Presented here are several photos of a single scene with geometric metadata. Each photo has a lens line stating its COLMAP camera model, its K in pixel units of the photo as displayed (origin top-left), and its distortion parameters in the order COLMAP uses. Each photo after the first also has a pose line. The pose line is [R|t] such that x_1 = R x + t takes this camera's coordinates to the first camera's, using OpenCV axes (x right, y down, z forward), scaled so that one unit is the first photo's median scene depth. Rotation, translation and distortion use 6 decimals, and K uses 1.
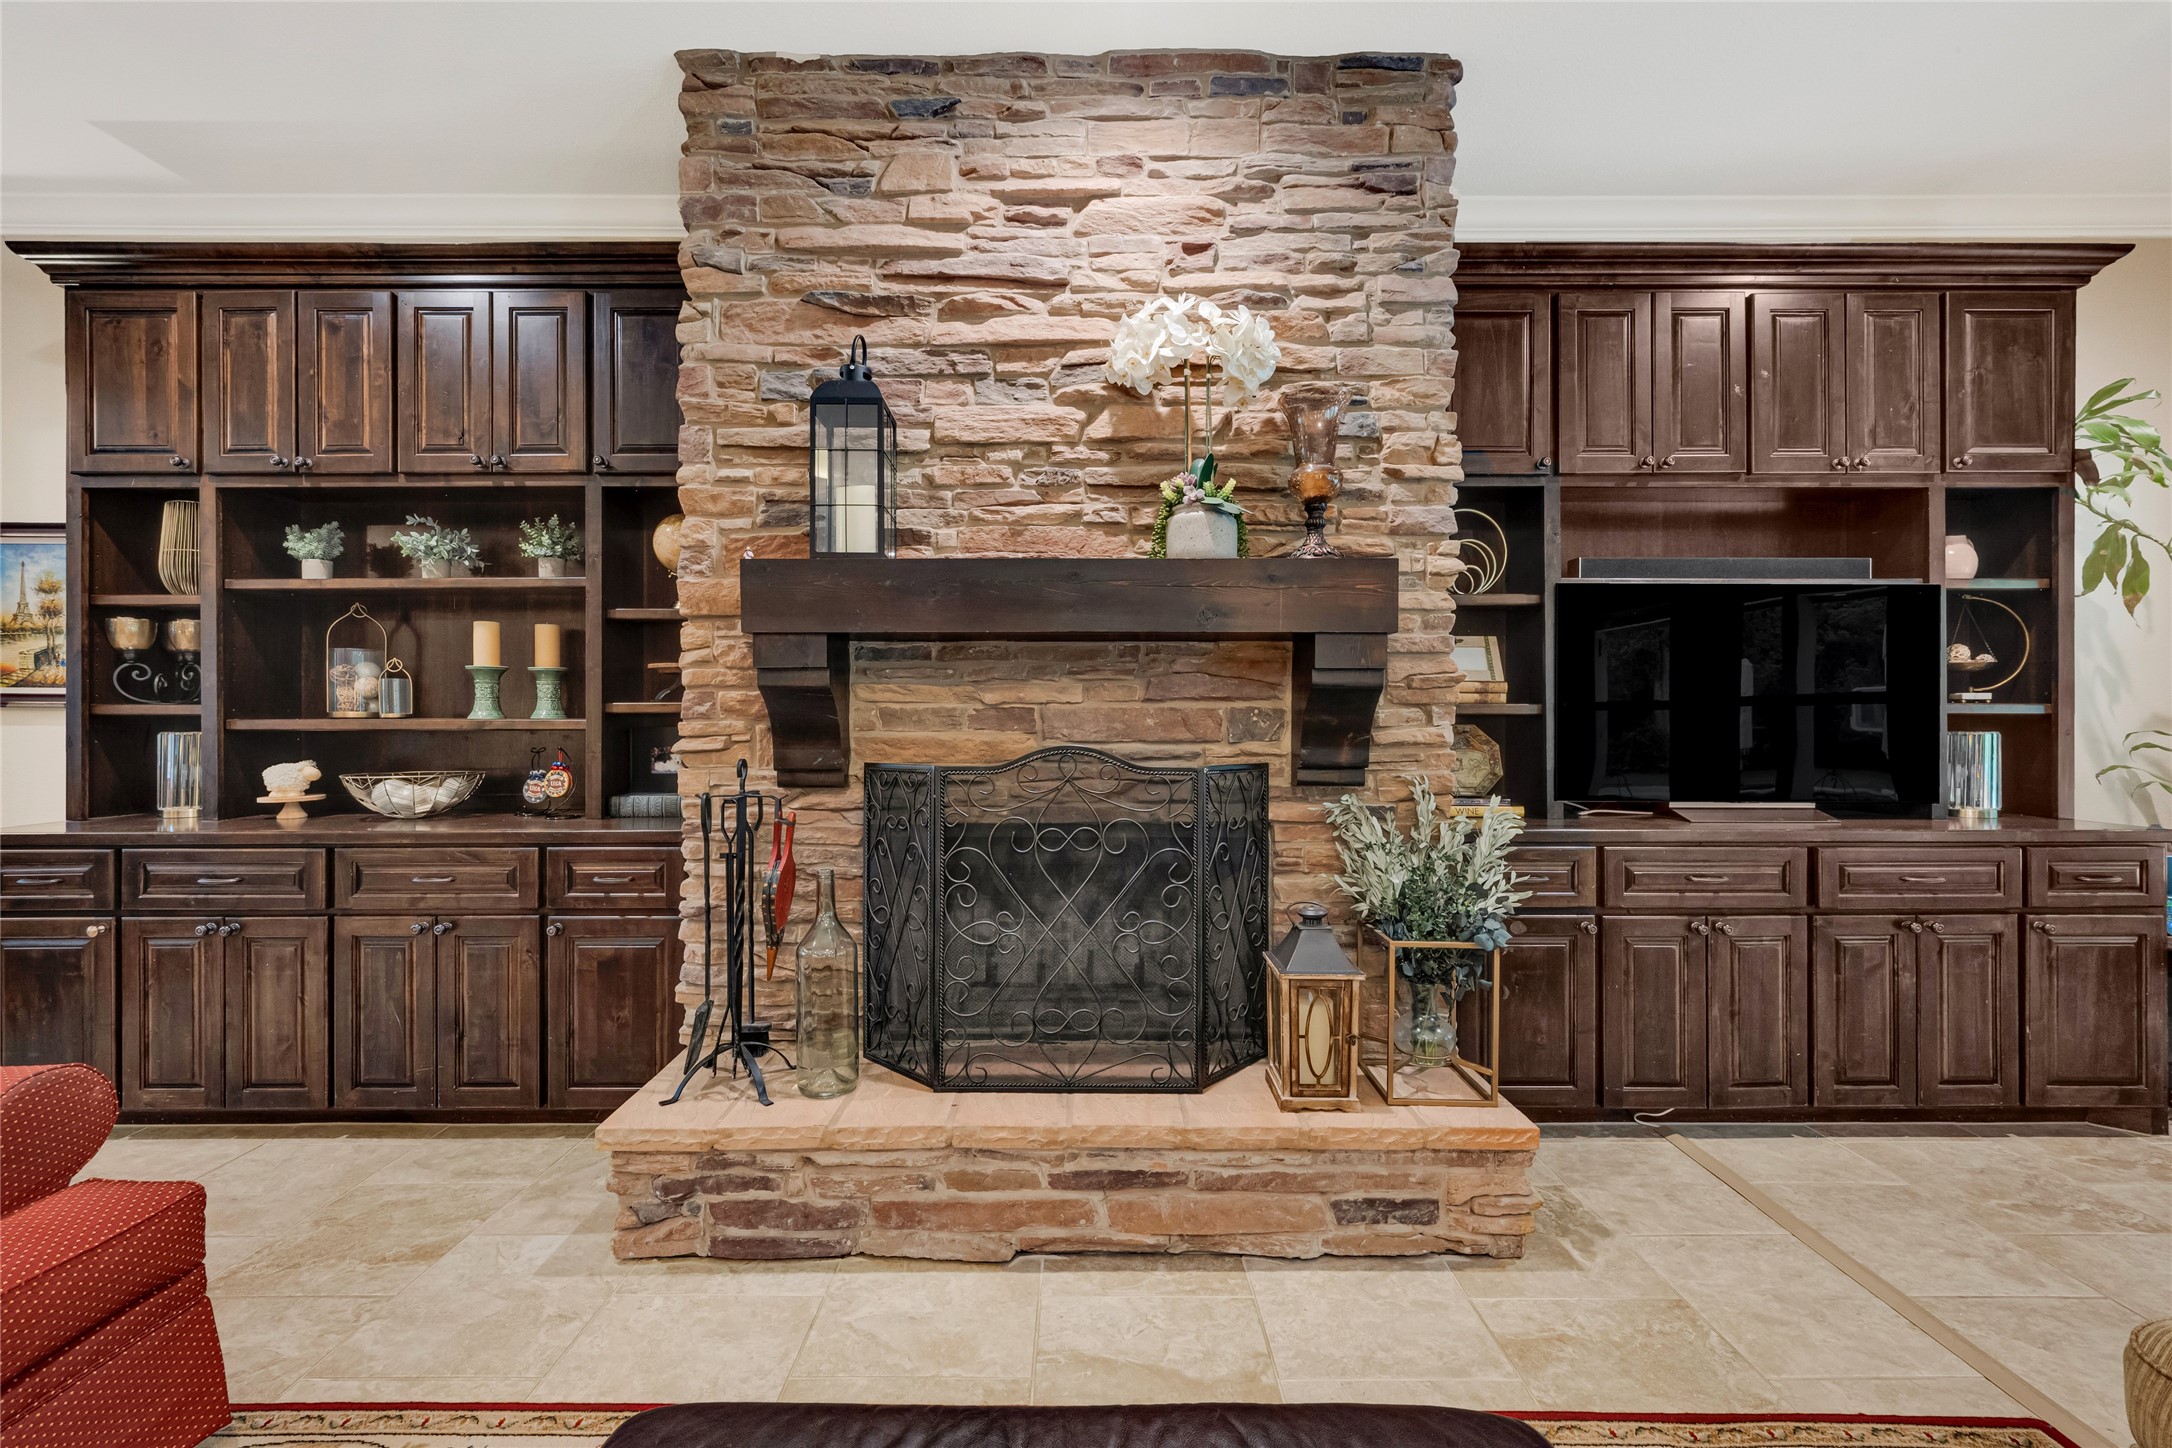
lens RADIAL K [[889.0, 0, 1081.9], [0, 889.0, 717.9], [0, 0, 1]] dist [-0.001299, 0.000124]
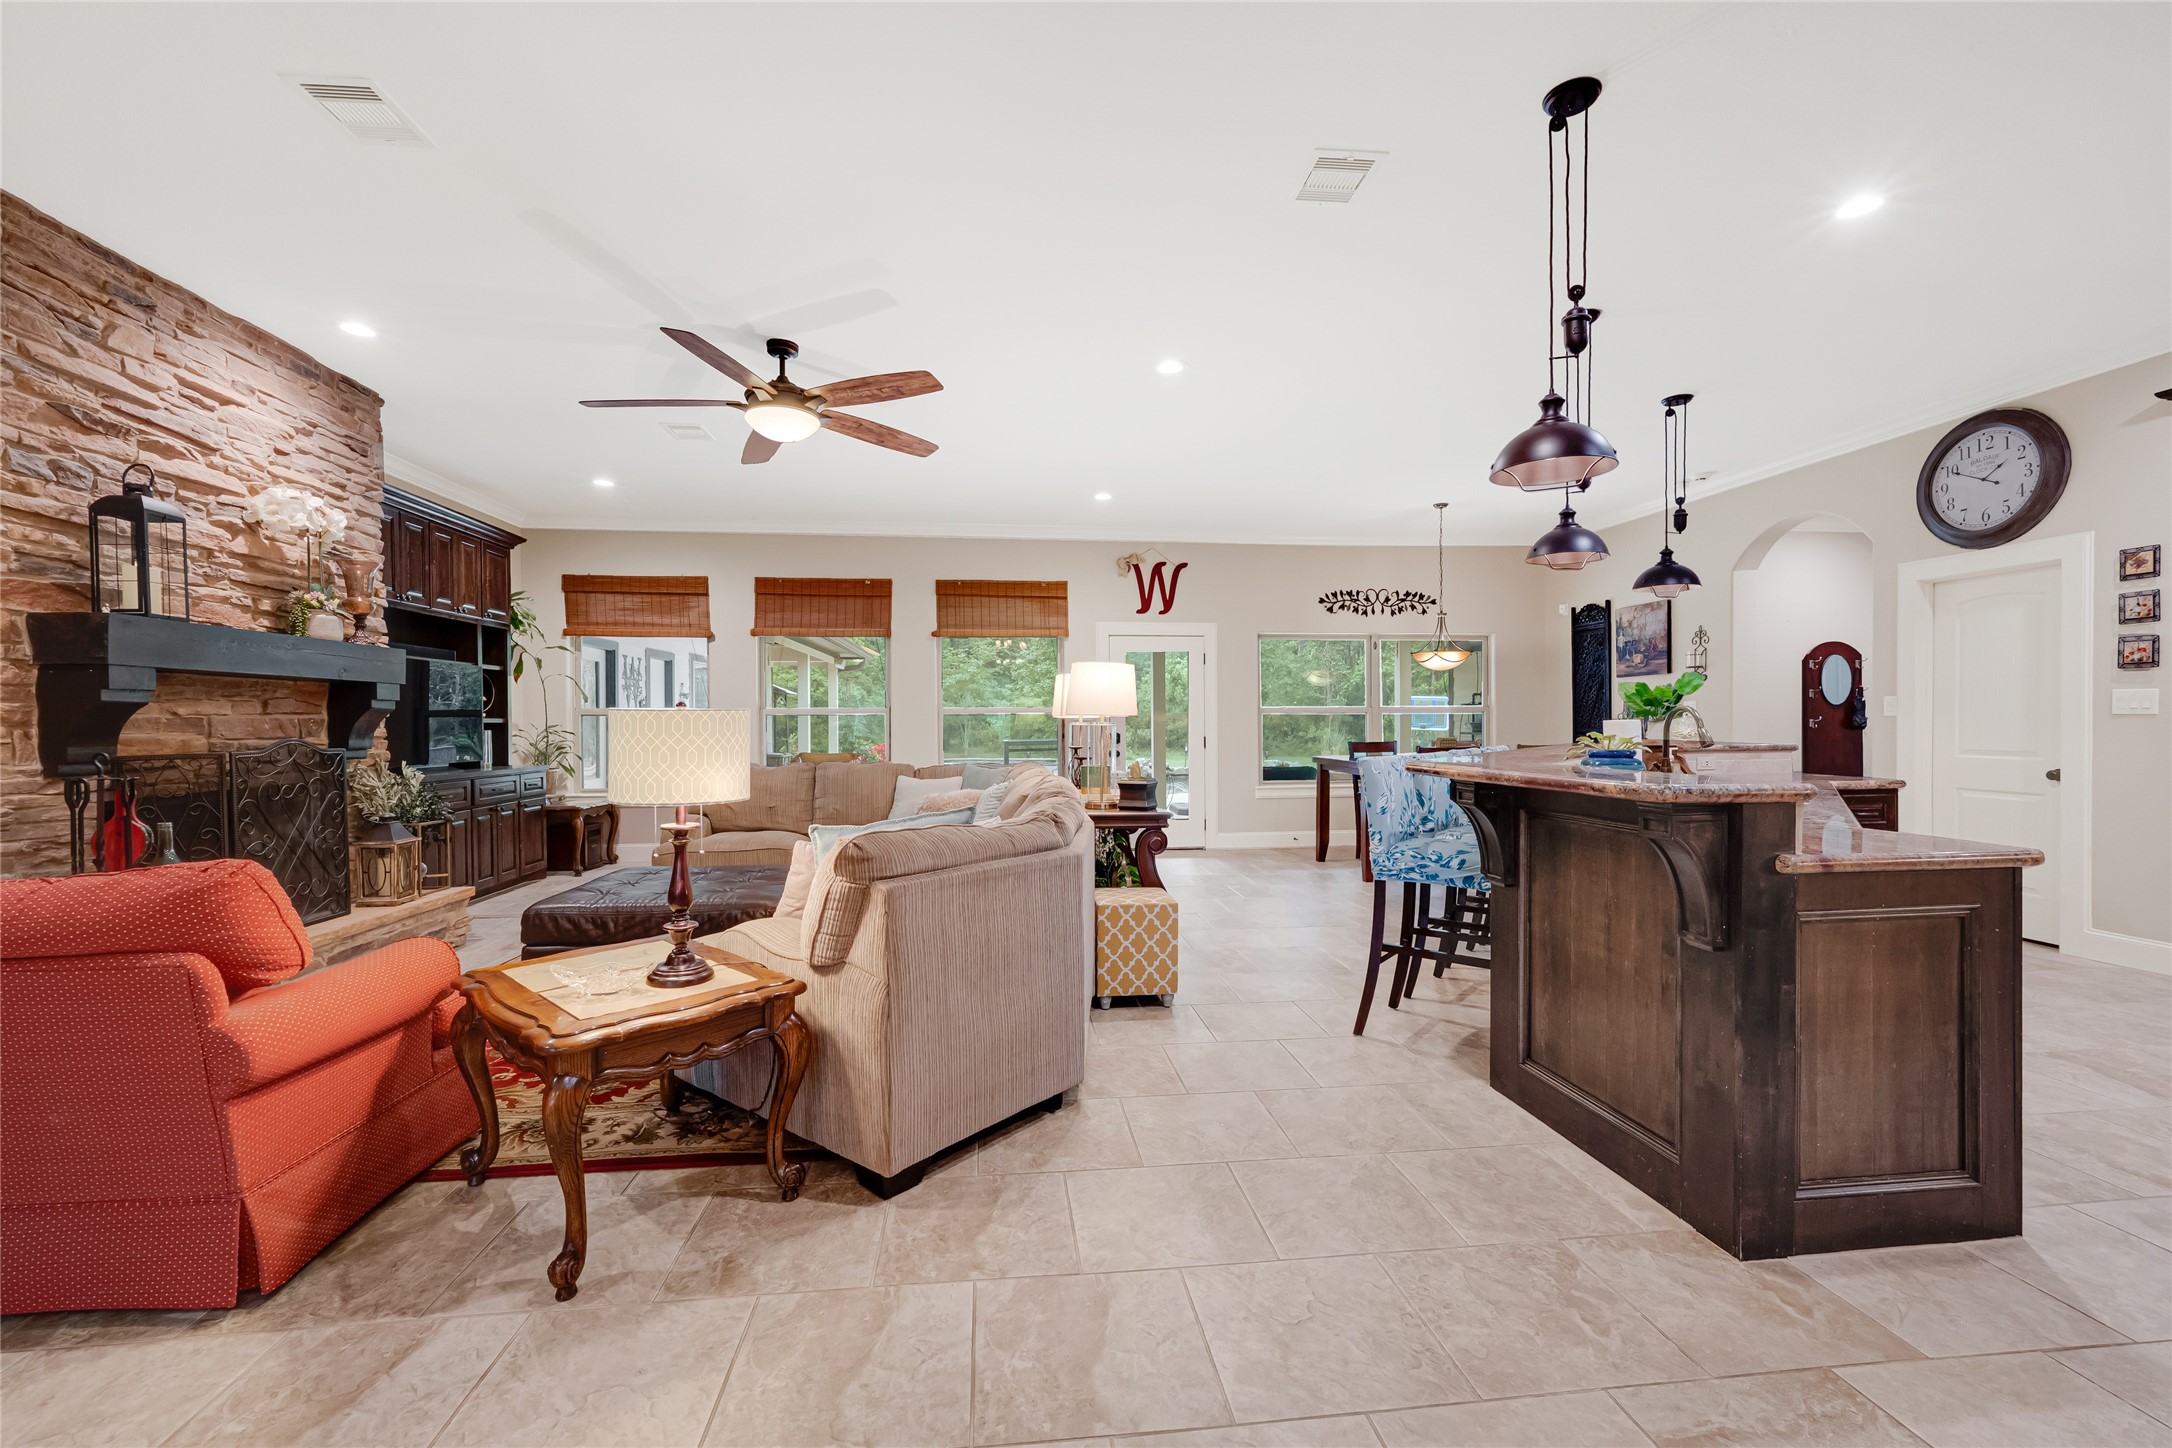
lens RADIAL K [[889.0, 0, 1089.9], [0, 889.0, 731.7], [0, 0, 1]] dist [-0.001299, 0.000124]
pose [[-0.115239, -0.009617, 0.993291, -1.777723], [0.007474, 0.999916, 0.010548, 0.008359], [-0.993310, 0.008639, -0.115157, -0.360430]]
